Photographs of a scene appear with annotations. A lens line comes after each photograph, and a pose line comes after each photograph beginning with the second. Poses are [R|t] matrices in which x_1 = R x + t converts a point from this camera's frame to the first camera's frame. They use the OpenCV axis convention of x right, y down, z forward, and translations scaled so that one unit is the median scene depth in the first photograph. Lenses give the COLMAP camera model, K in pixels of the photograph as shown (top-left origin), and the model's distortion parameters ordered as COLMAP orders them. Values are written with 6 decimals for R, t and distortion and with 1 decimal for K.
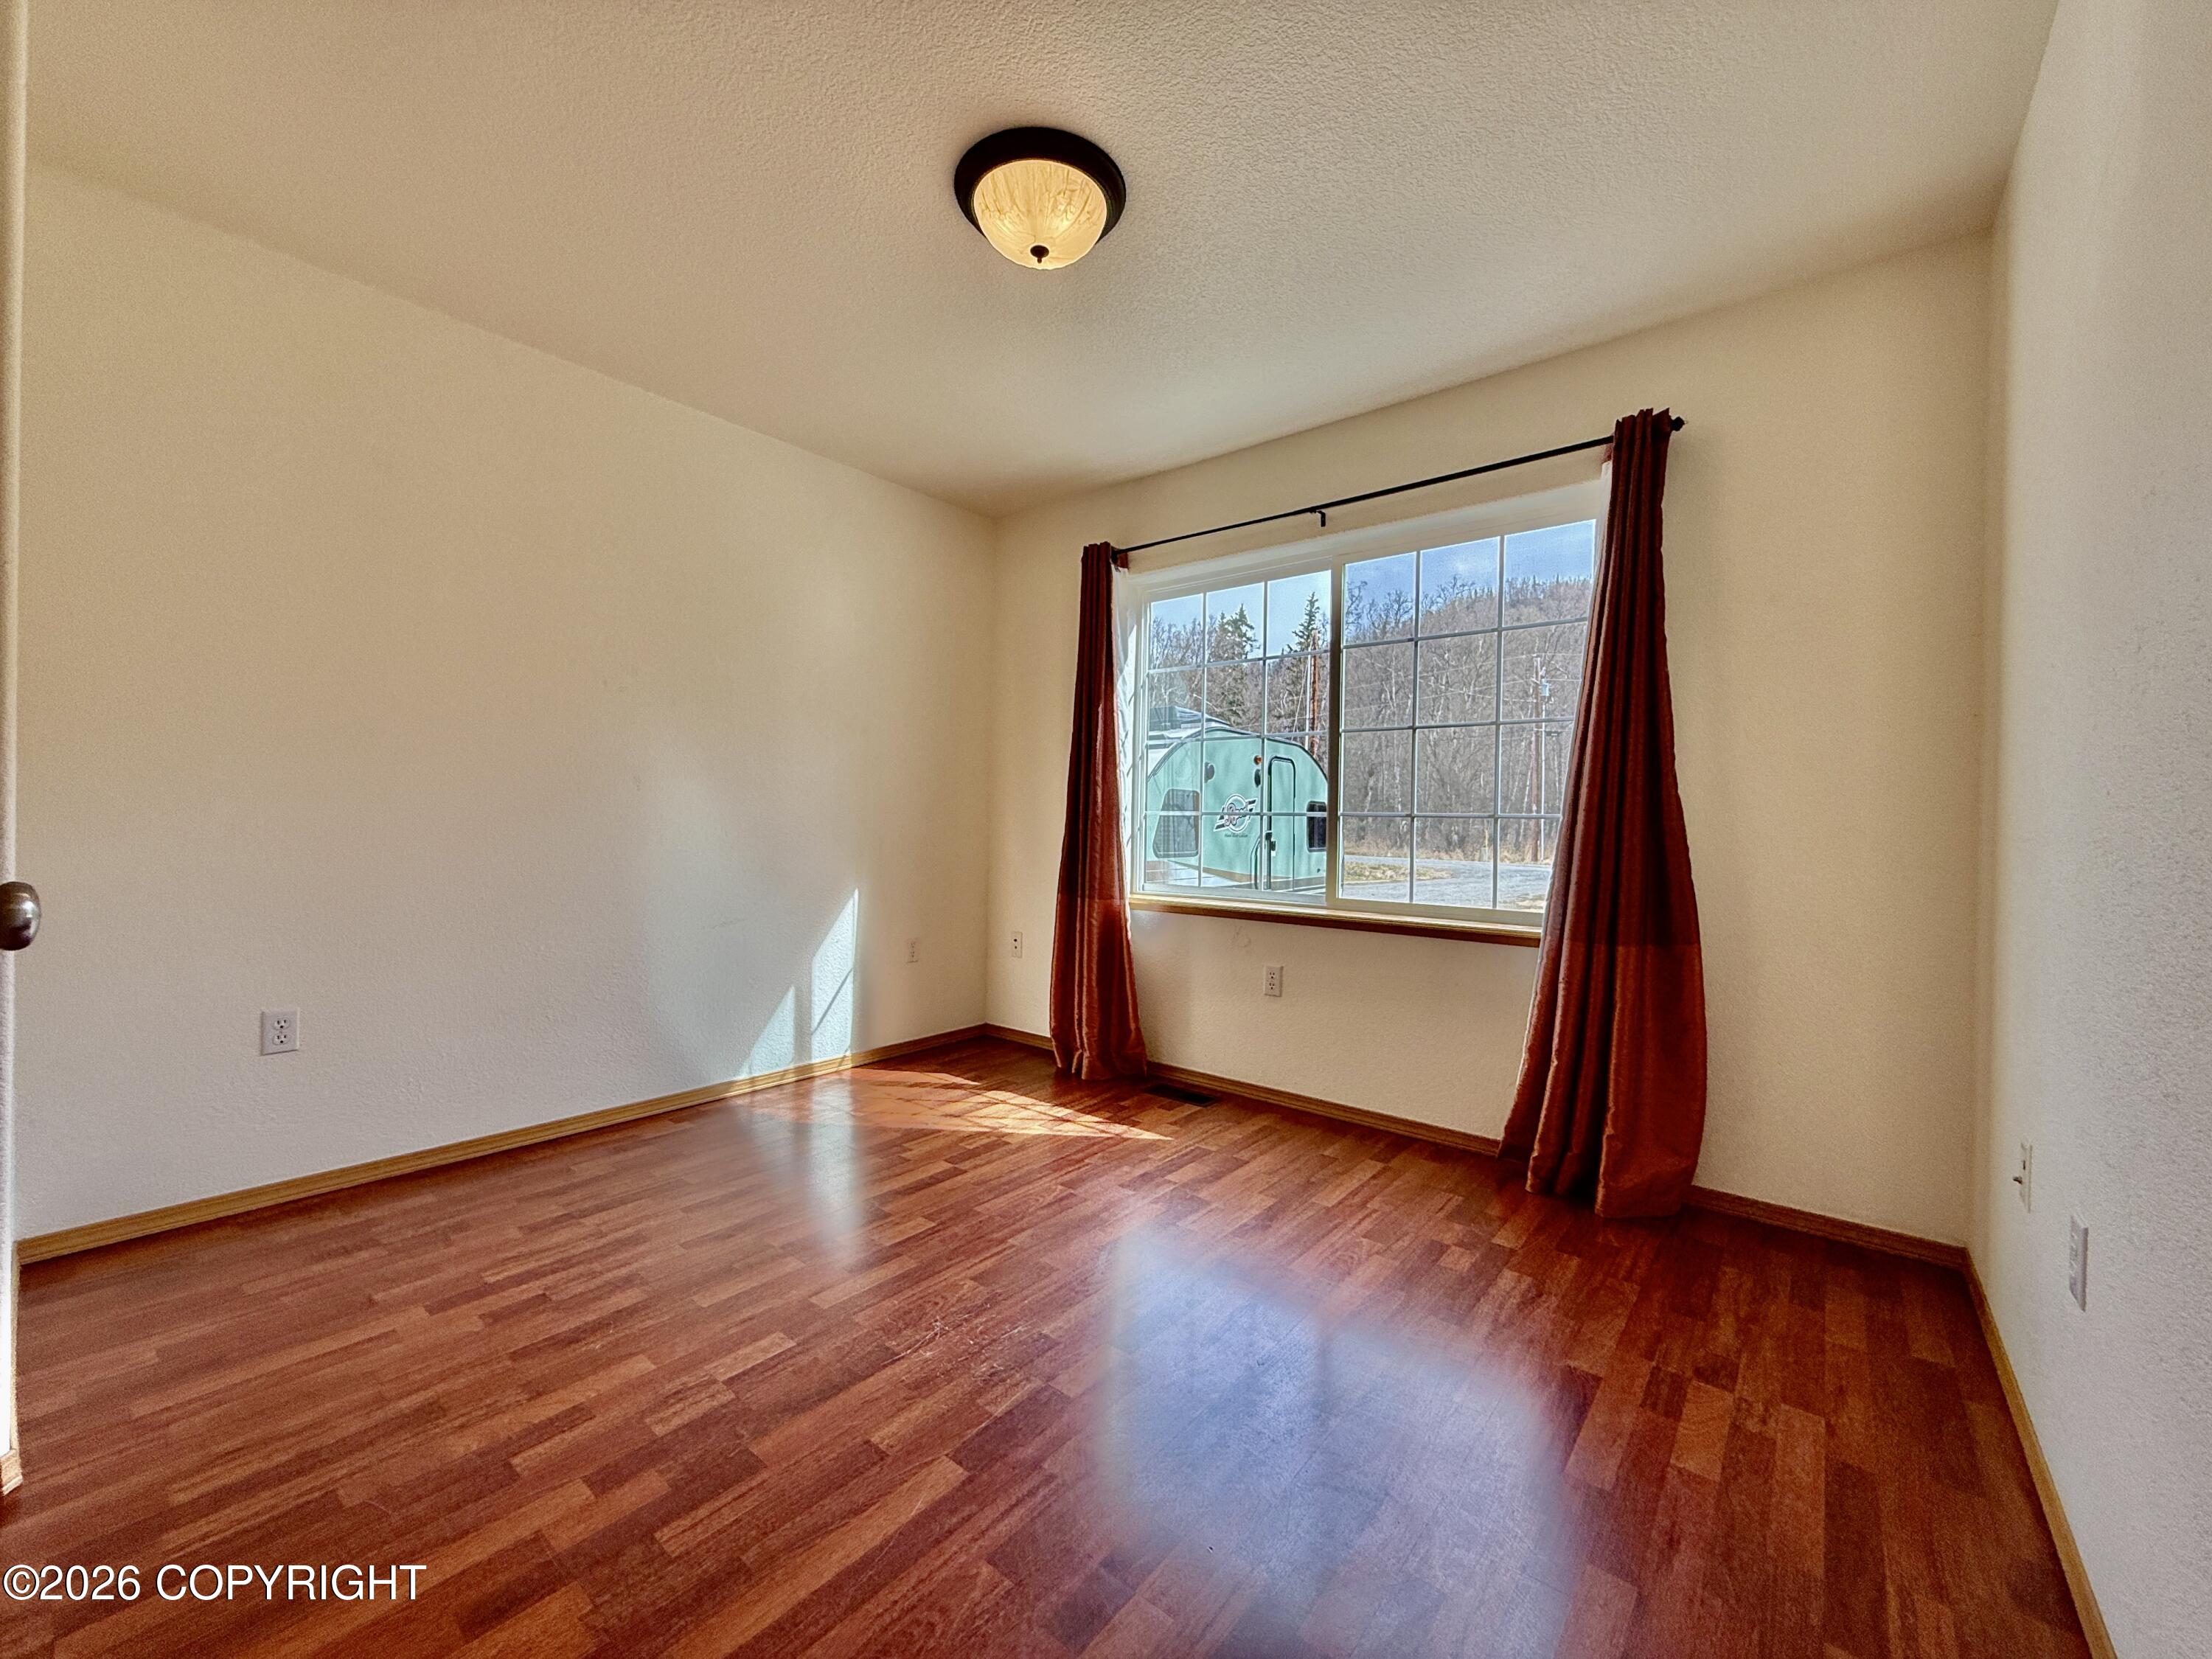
lens RADIAL K [[876.8, 0, 1095.5], [0, 876.8, 825.7], [0, 0, 1]] dist [0.000211, 0.000083]
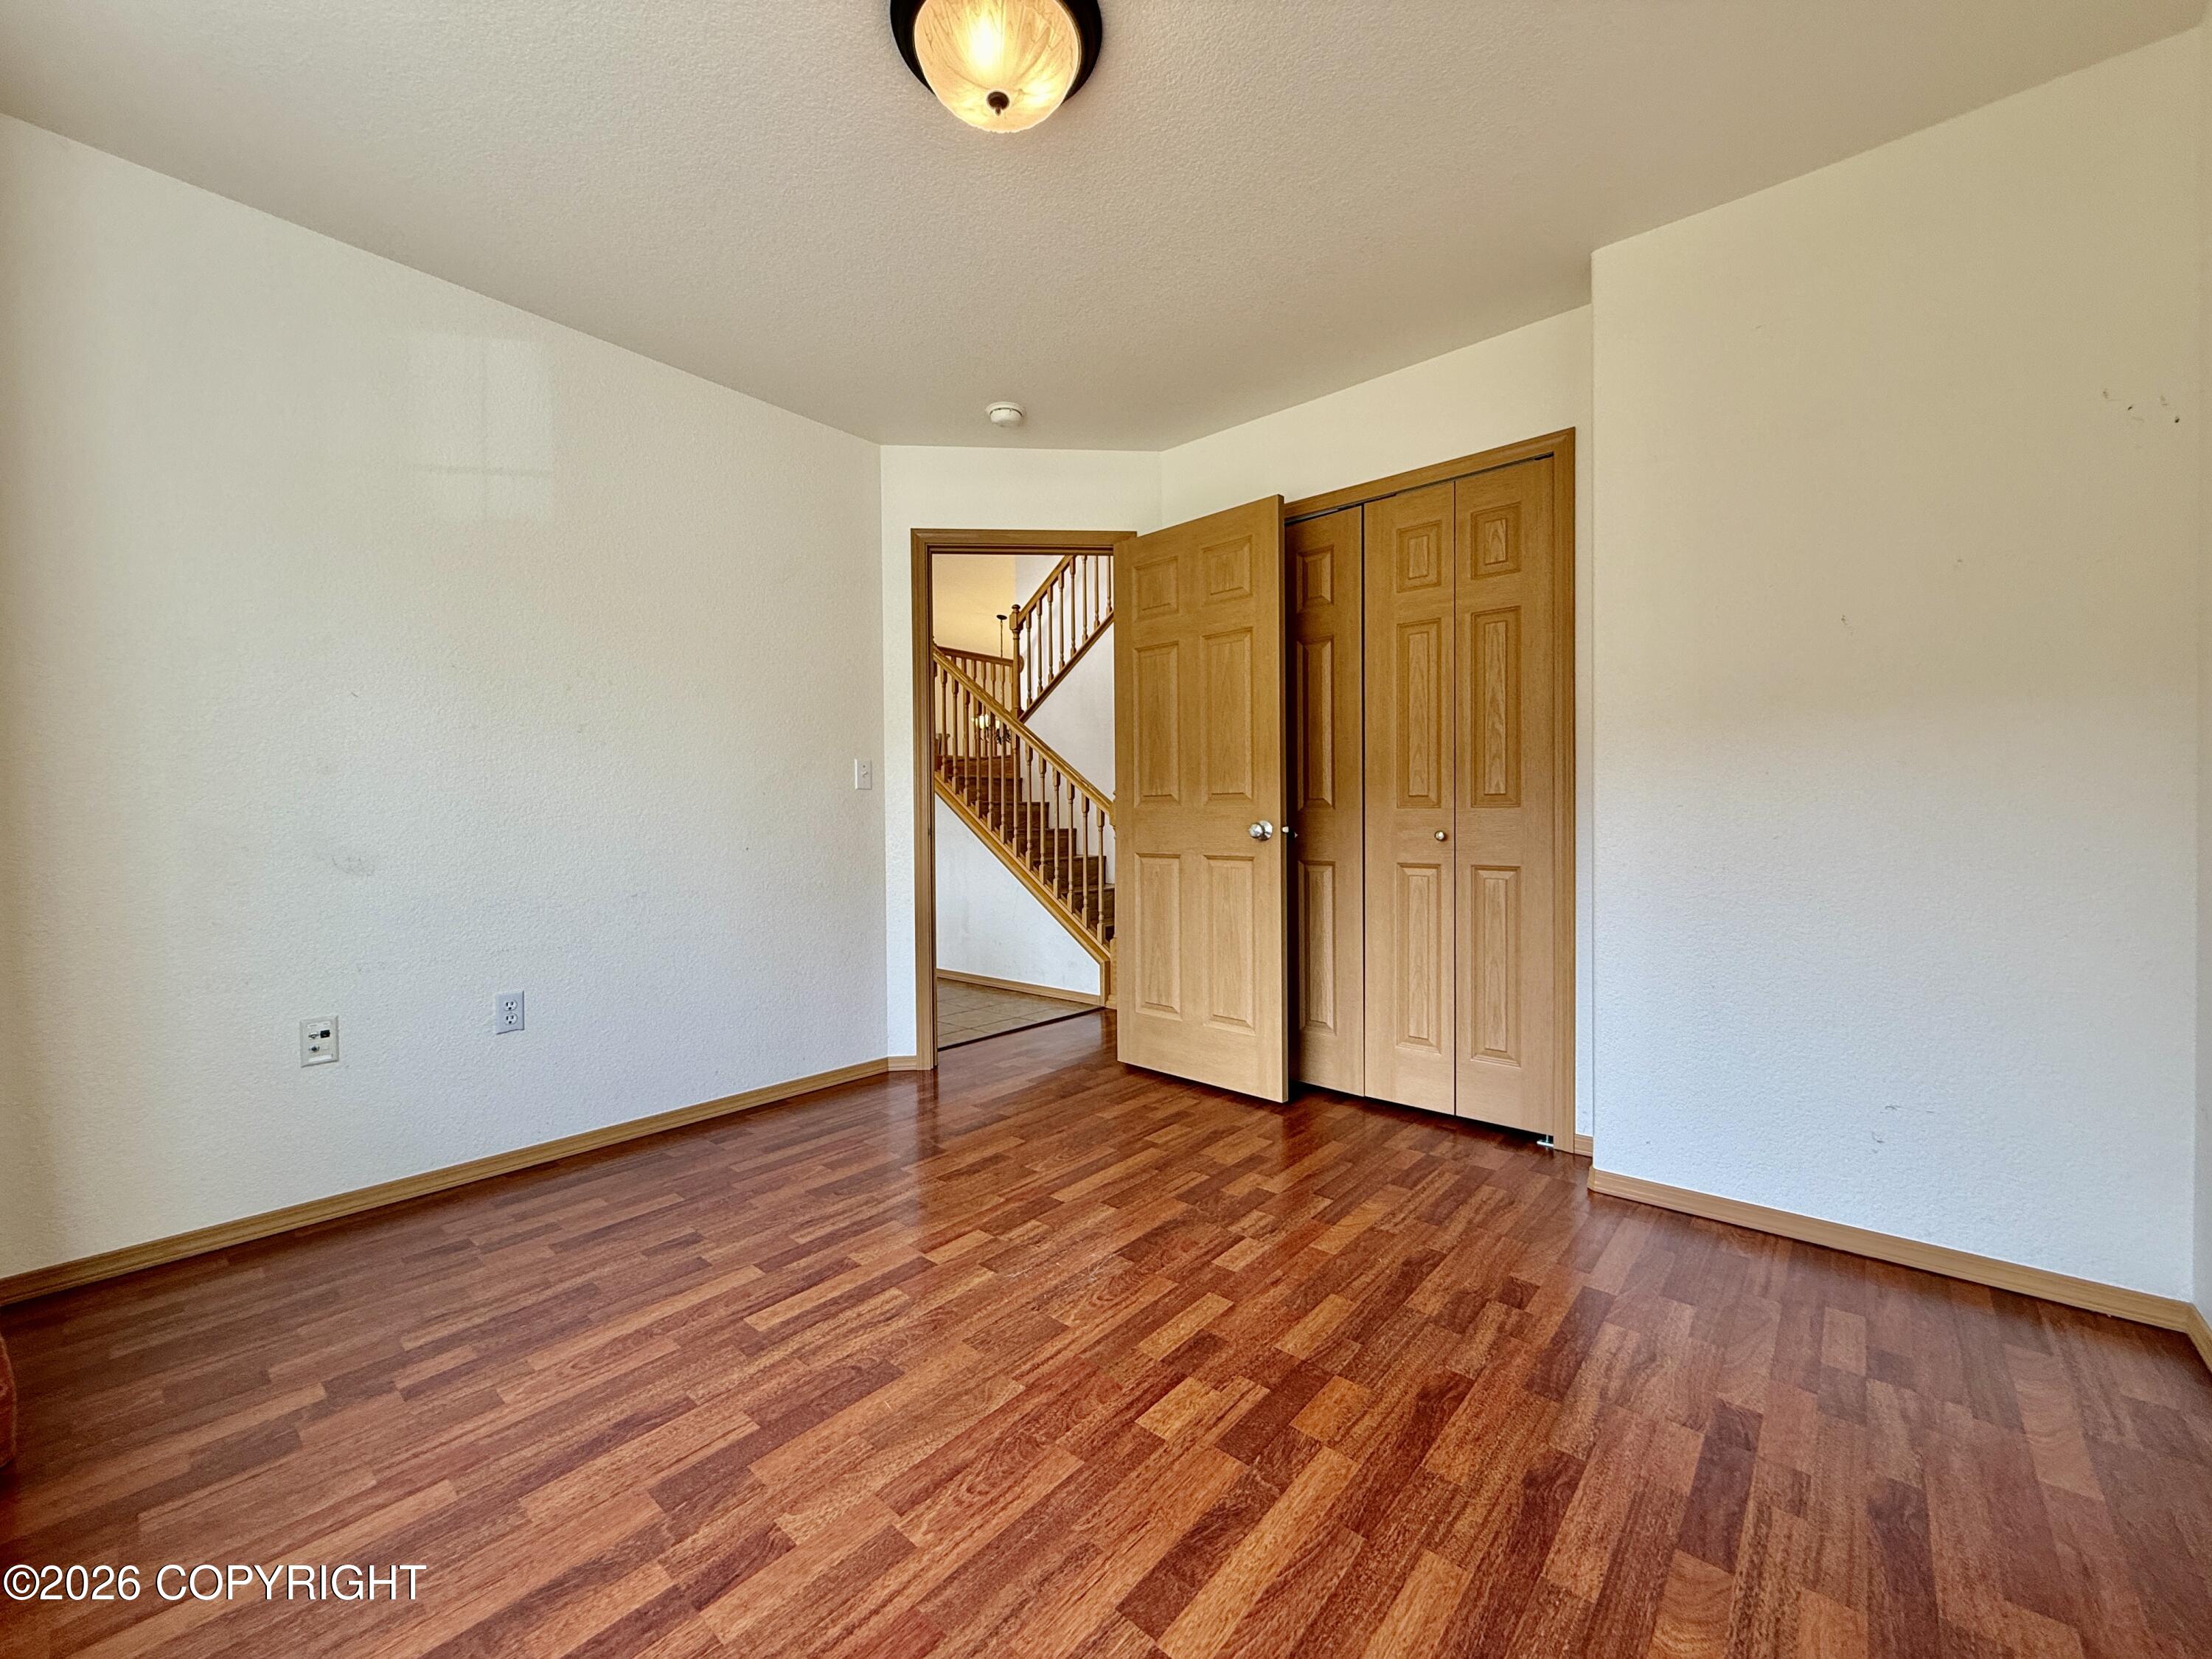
lens RADIAL K [[876.8, 0, 1095.5], [0, 876.8, 825.7], [0, 0, 1]] dist [0.000211, 0.000083]
pose [[-0.999639, -0.010581, 0.024715, -0.201139], [-0.010198, 0.999827, 0.015570, 0.008038], [-0.024876, 0.015312, -0.999573, 2.017684]]
